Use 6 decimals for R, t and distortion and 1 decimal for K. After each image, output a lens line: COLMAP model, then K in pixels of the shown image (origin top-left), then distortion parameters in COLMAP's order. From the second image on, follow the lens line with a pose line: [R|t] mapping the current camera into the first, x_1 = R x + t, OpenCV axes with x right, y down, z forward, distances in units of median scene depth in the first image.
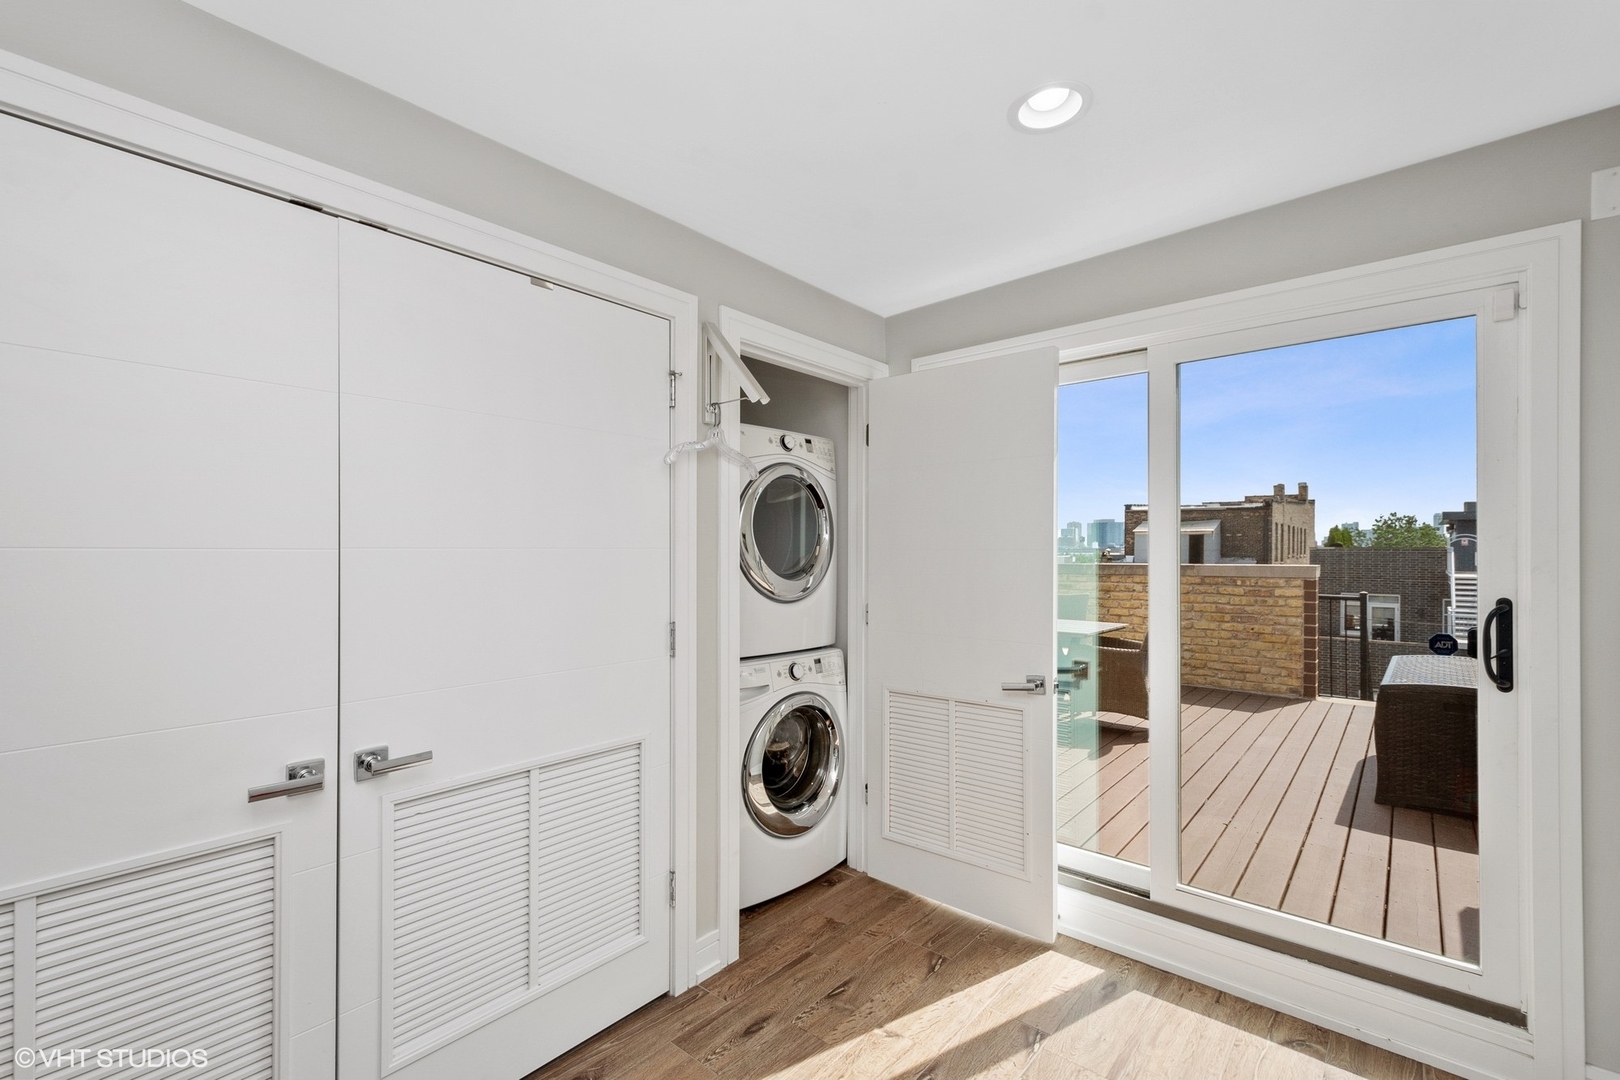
lens RADIAL K [[709.6, 0, 803.4], [0, 709.6, 544.3], [0, 0, 1]] dist [0.011564, -0.001749]
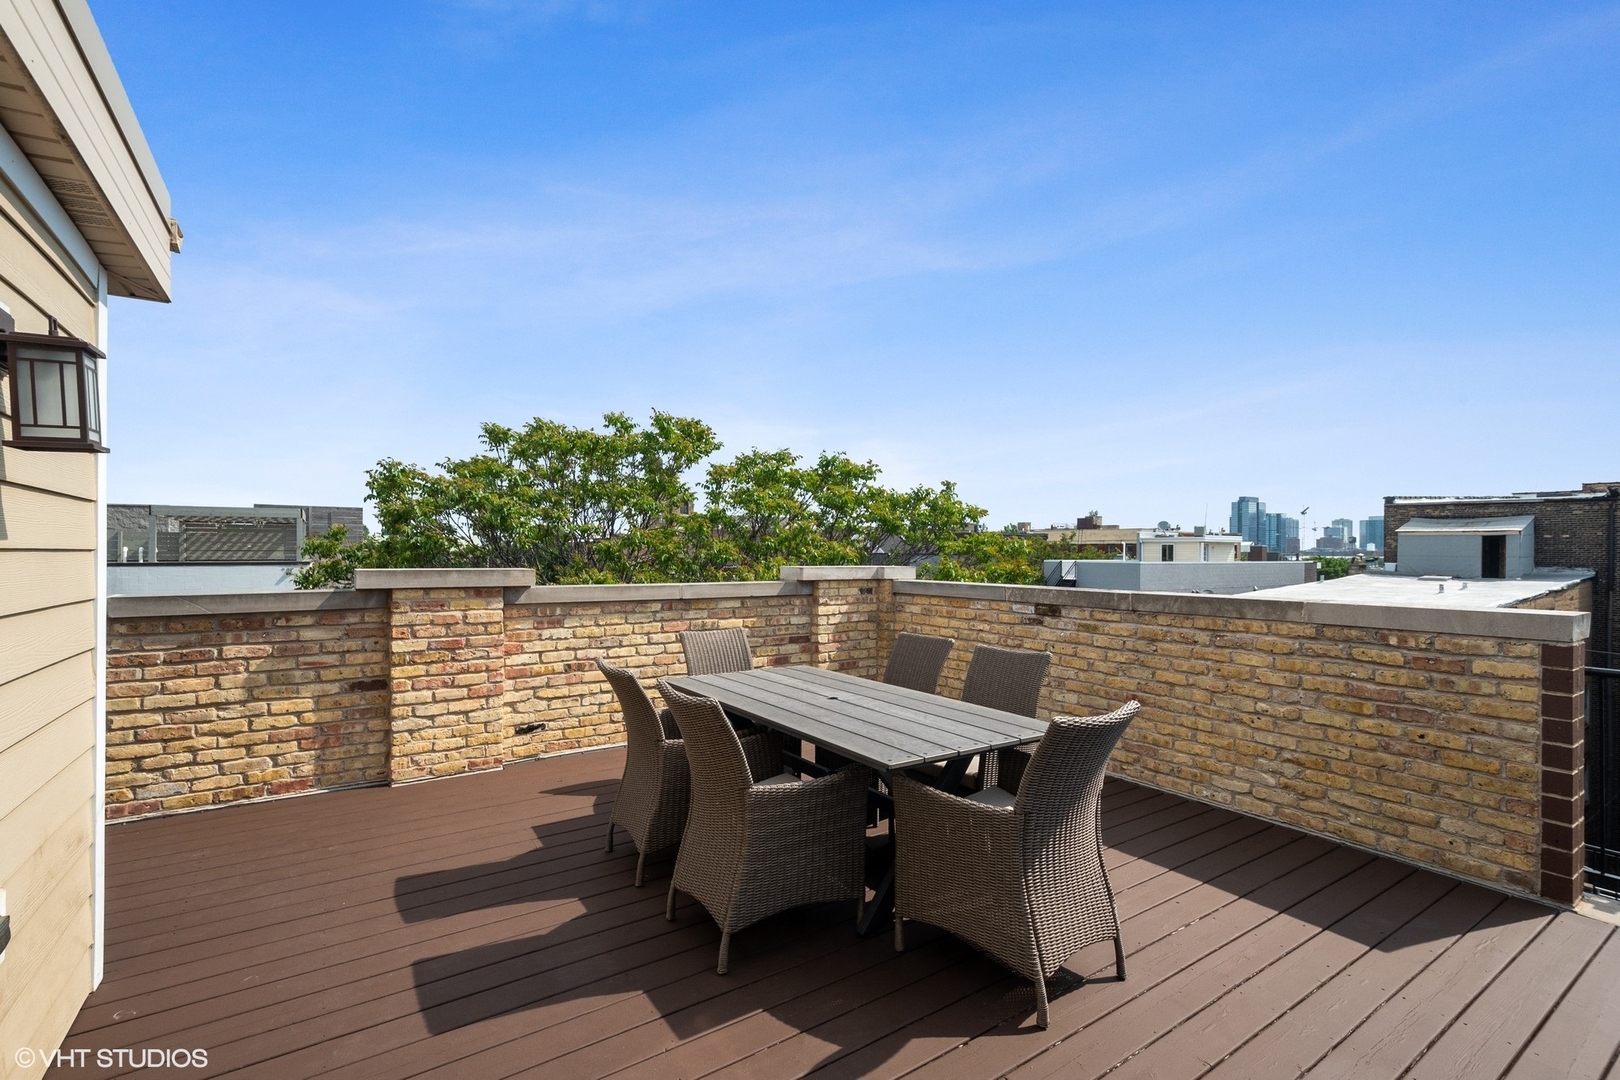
lens RADIAL K [[709.6, 0, 815.7], [0, 709.6, 539.8], [0, 0, 1]] dist [0.011564, -0.001749]
pose [[0.962127, 0.000546, -0.272603, 0.355177], [-0.002326, 0.999978, -0.006206, -0.013894], [0.272593, 0.006605, 0.962107, 0.399734]]
